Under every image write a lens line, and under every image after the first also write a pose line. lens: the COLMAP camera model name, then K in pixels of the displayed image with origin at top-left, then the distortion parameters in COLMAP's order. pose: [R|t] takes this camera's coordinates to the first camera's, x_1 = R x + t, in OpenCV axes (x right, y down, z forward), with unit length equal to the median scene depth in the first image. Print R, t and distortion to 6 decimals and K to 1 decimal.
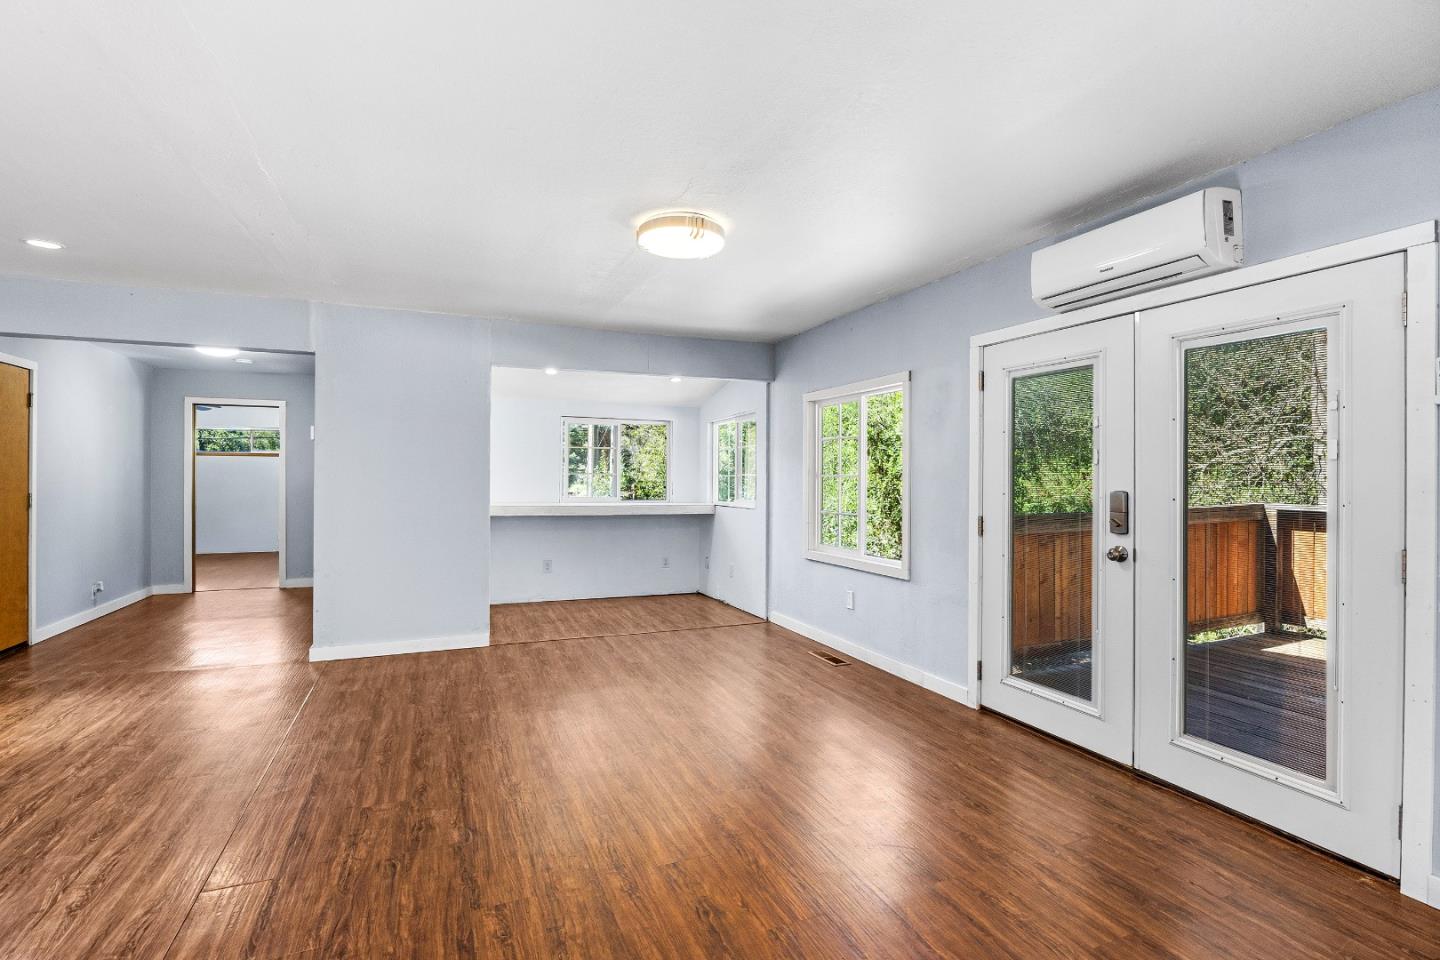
lens RADIAL K [[677.3, 0, 705.5], [0, 677.3, 479.5], [0, 0, 1]] dist [-0.020746, 0.000840]
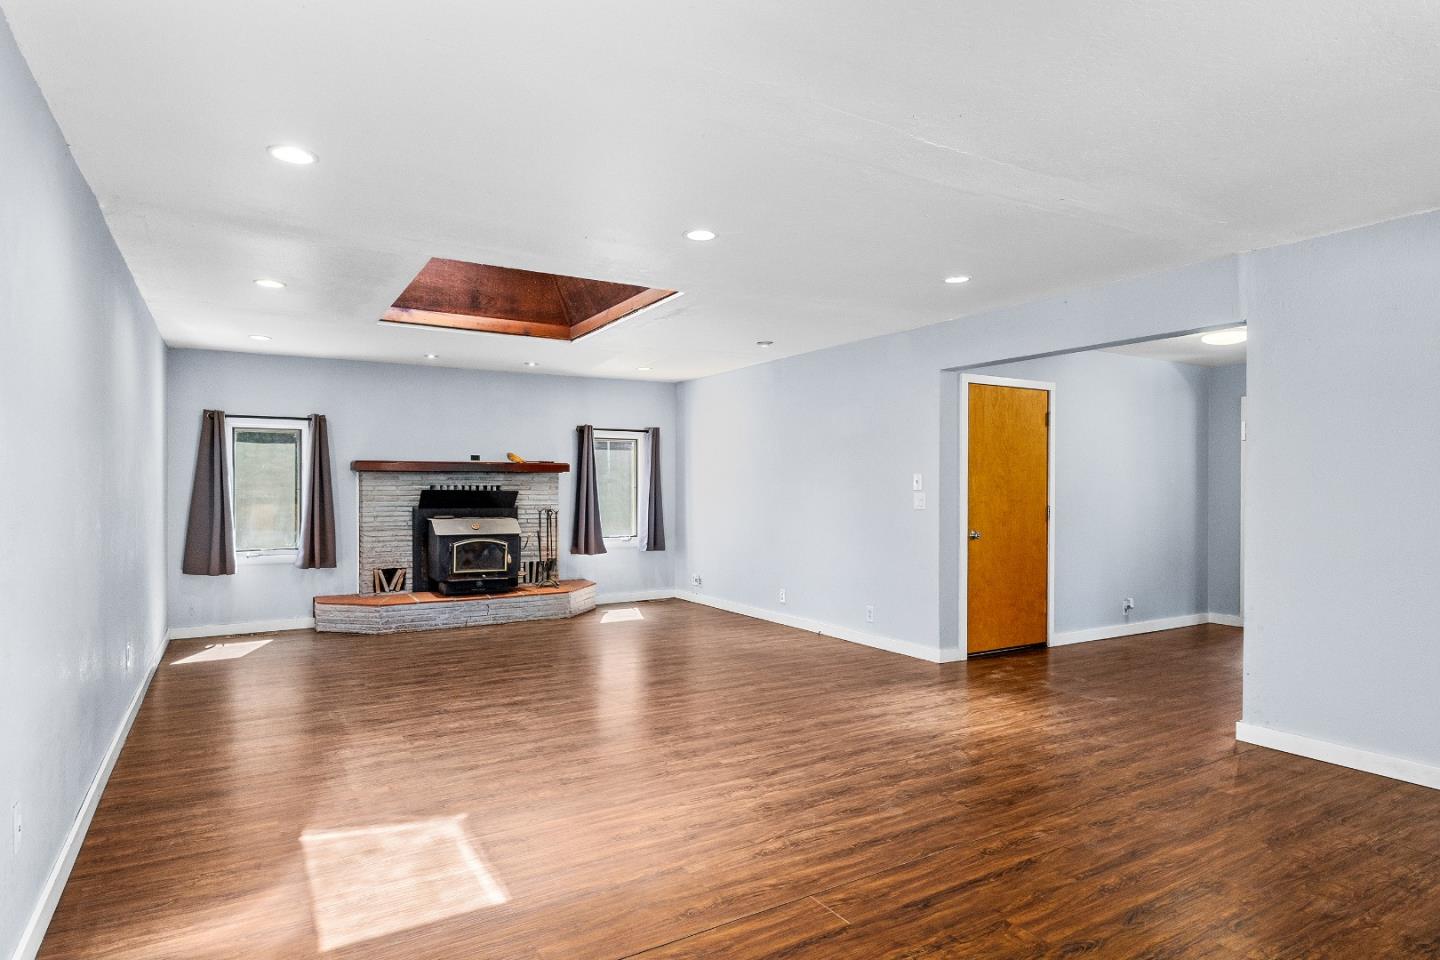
lens RADIAL K [[798.9, 0, 728.1], [0, 798.9, 509.2], [0, 0, 1]] dist [-0.003005, -0.000225]
pose [[0.161723, 0.025037, -0.986519, 0.221798], [-0.005870, 0.999685, 0.024409, -0.003101], [0.986819, 0.001843, 0.161819, 0.354397]]
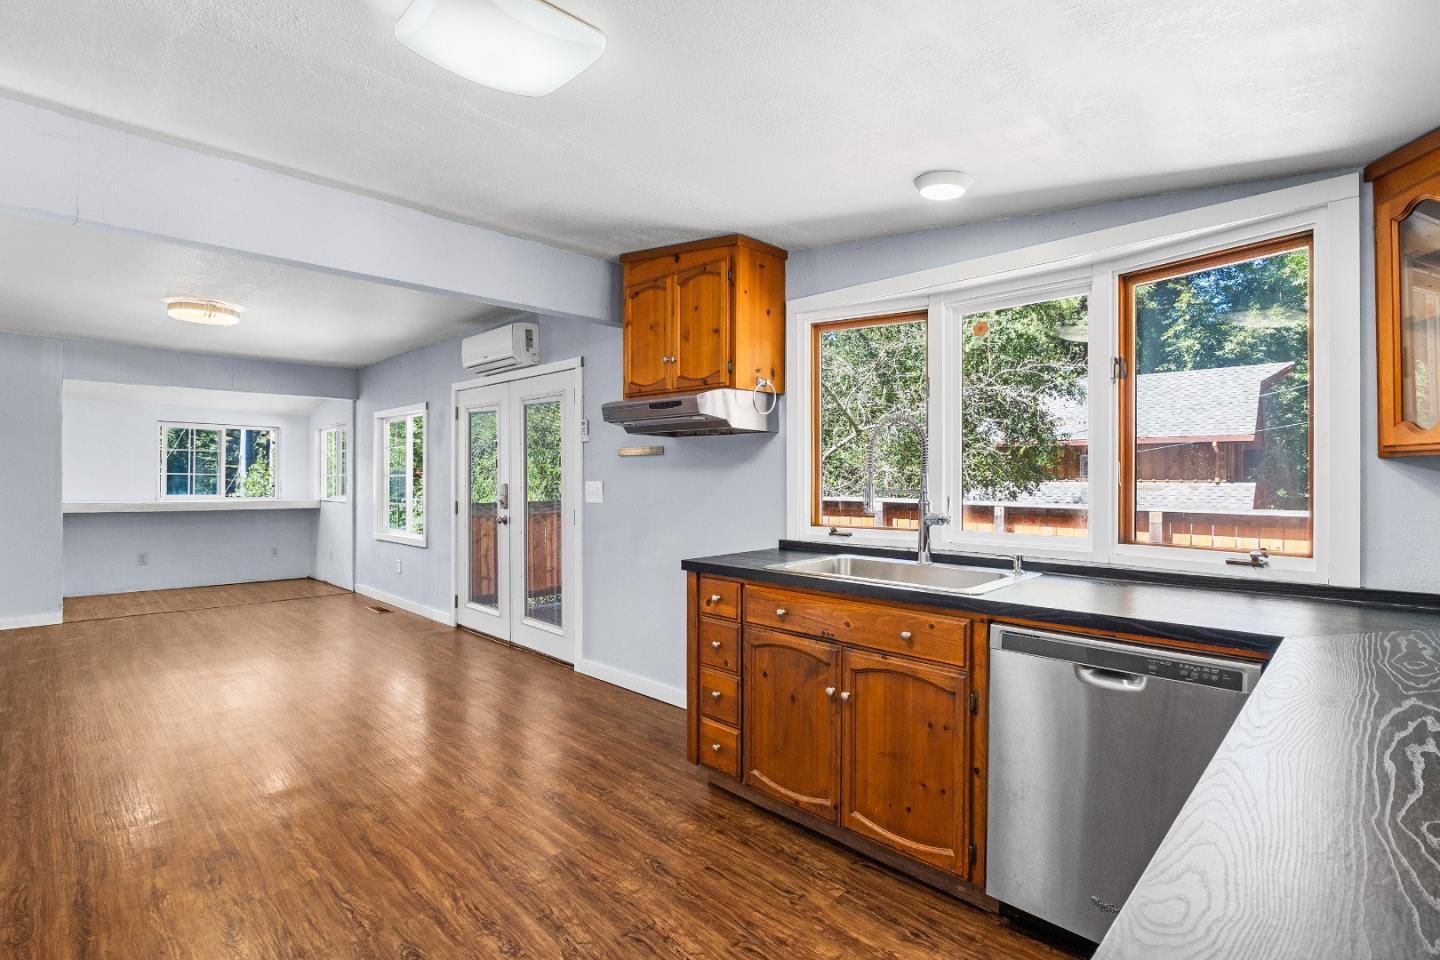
lens RADIAL K [[677.3, 0, 710.0], [0, 677.3, 482.8], [0, 0, 1]] dist [-0.020746, 0.000840]
pose [[0.916320, -0.003791, 0.400429, 0.305604], [0.002407, 0.999989, 0.003958, 0.007018], [-0.400440, -0.002662, 0.916319, -0.613329]]
